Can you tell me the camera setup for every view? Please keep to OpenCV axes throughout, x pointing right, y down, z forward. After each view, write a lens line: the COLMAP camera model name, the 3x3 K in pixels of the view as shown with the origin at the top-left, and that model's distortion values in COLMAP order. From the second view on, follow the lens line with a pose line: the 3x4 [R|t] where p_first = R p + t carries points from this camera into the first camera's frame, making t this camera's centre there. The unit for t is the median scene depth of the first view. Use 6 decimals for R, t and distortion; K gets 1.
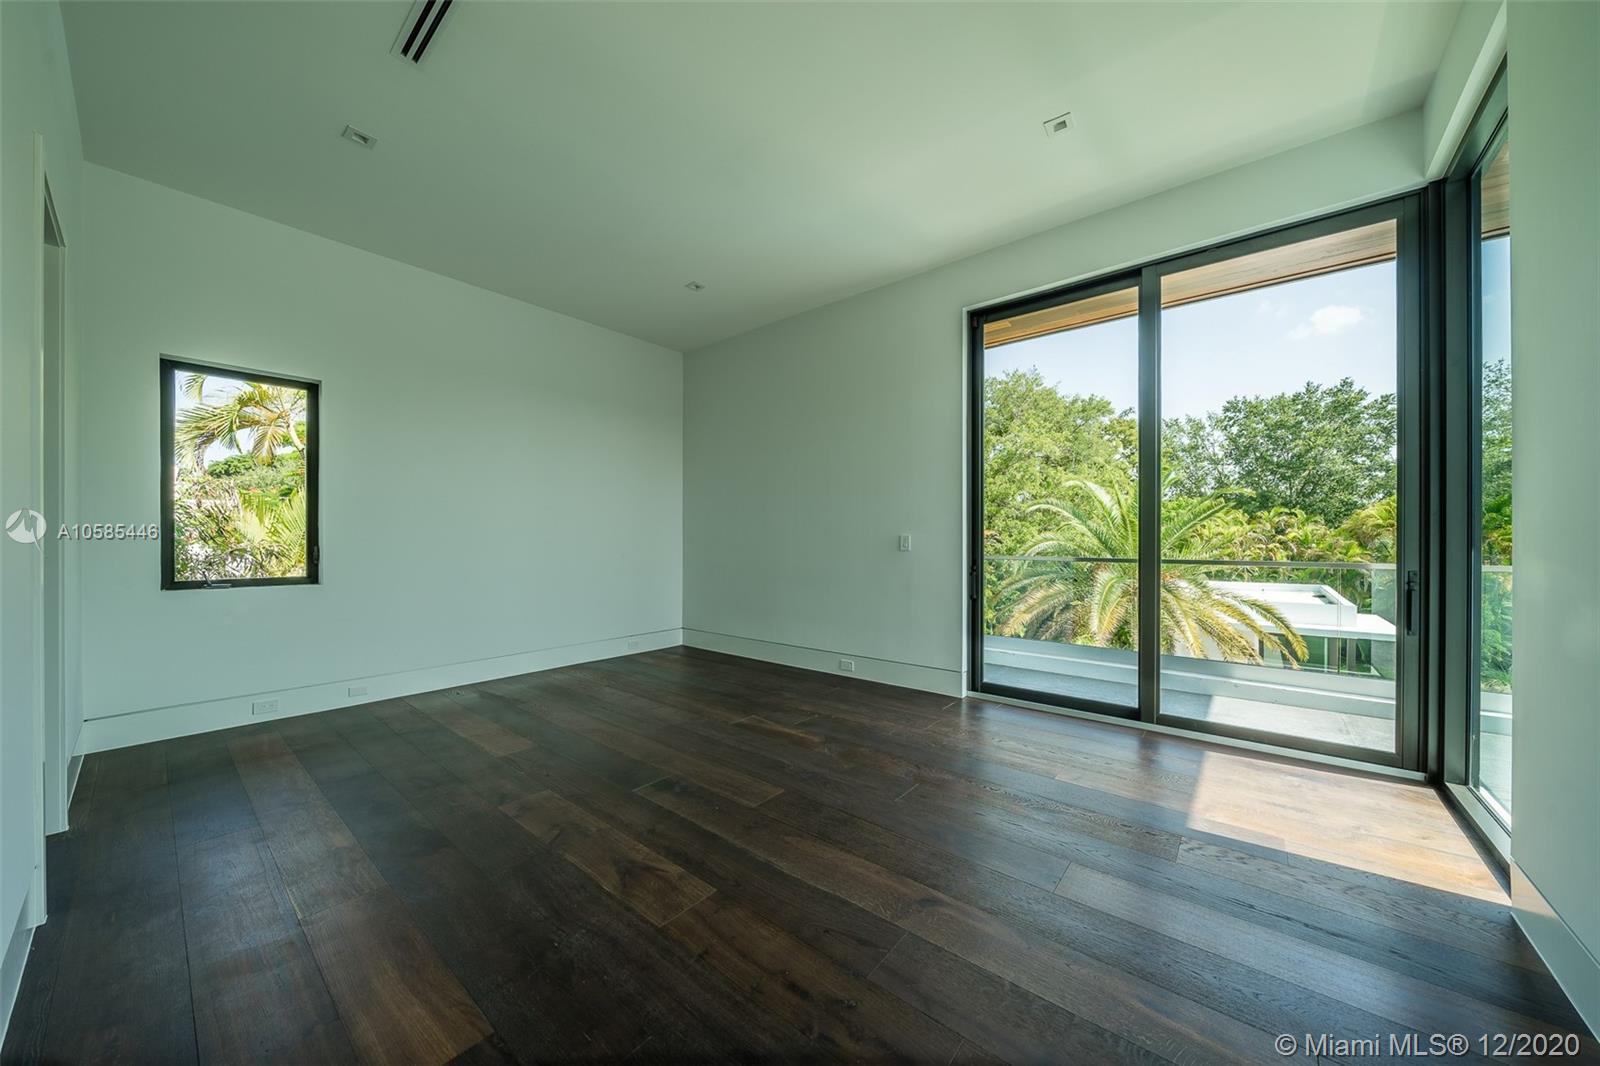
lens RADIAL K [[563.7, 0, 793.1], [0, 563.7, 526.1], [0, 0, 1]] dist [-0.003176, -0.000240]
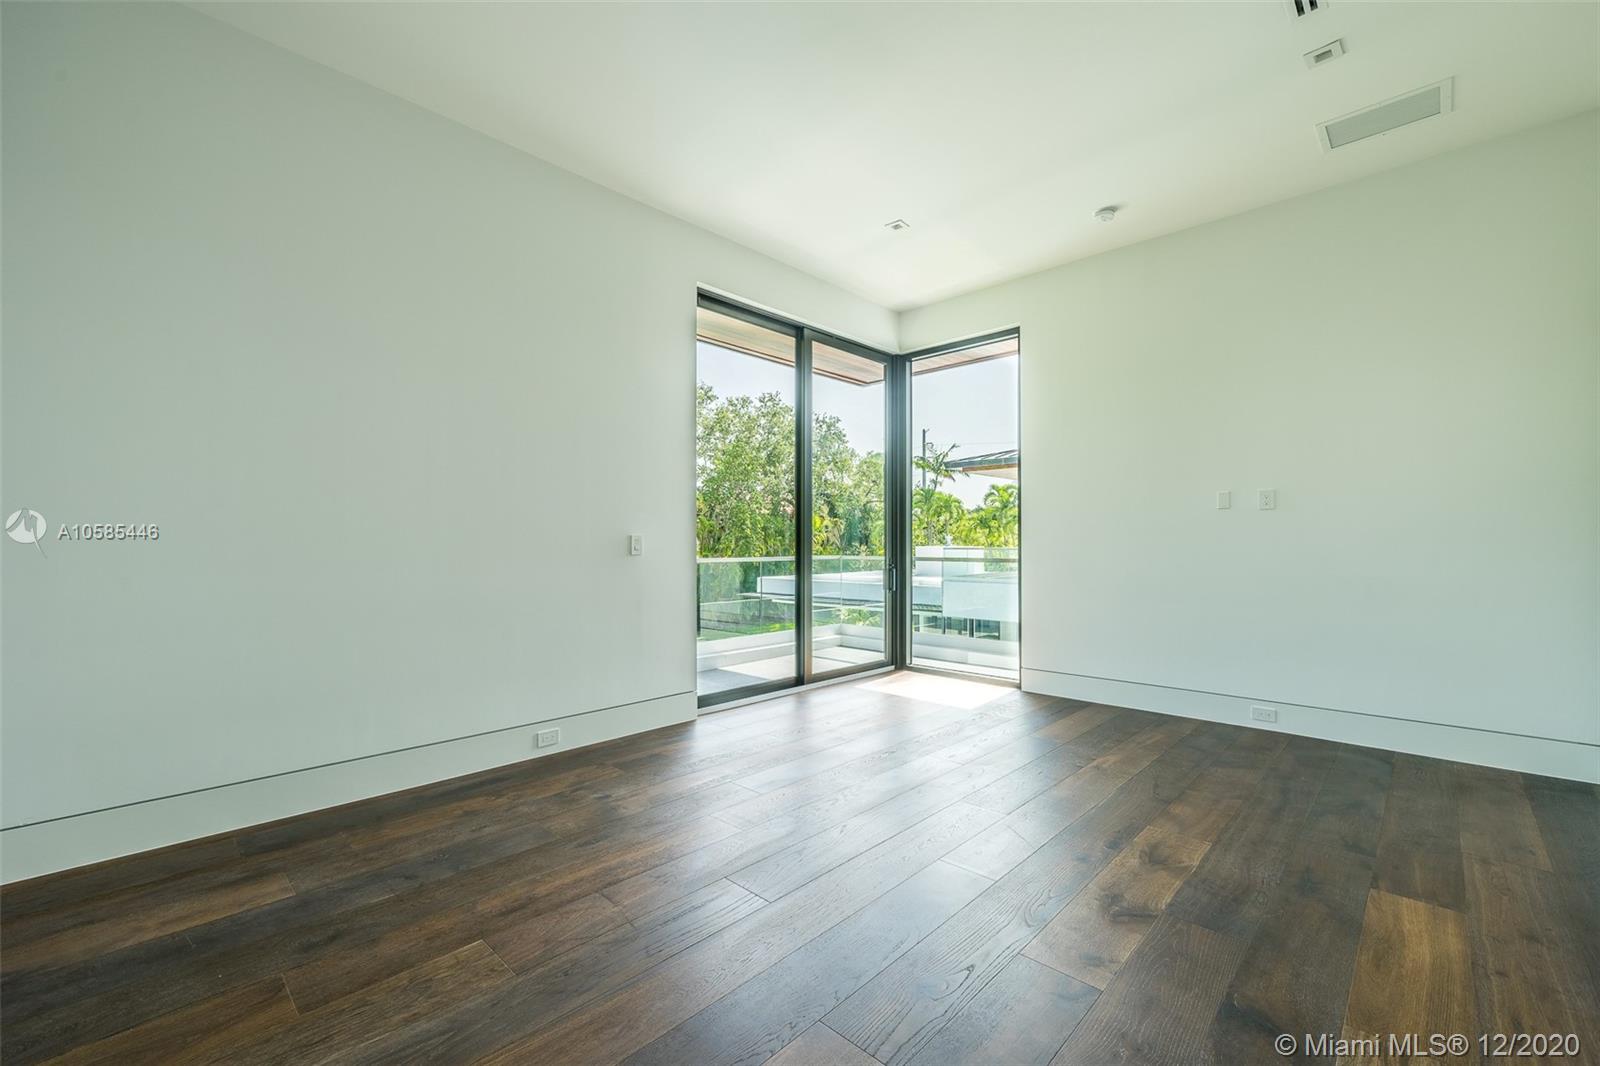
lens RADIAL K [[669.6, 0, 801.8], [0, 669.6, 541.3], [0, 0, 1]] dist [-0.001053, -0.000480]
pose [[0.059669, 0.002789, 0.998214, -0.119989], [-0.026036, 0.999660, -0.001237, 0.003371], [-0.997879, -0.025915, 0.059721, 0.122776]]
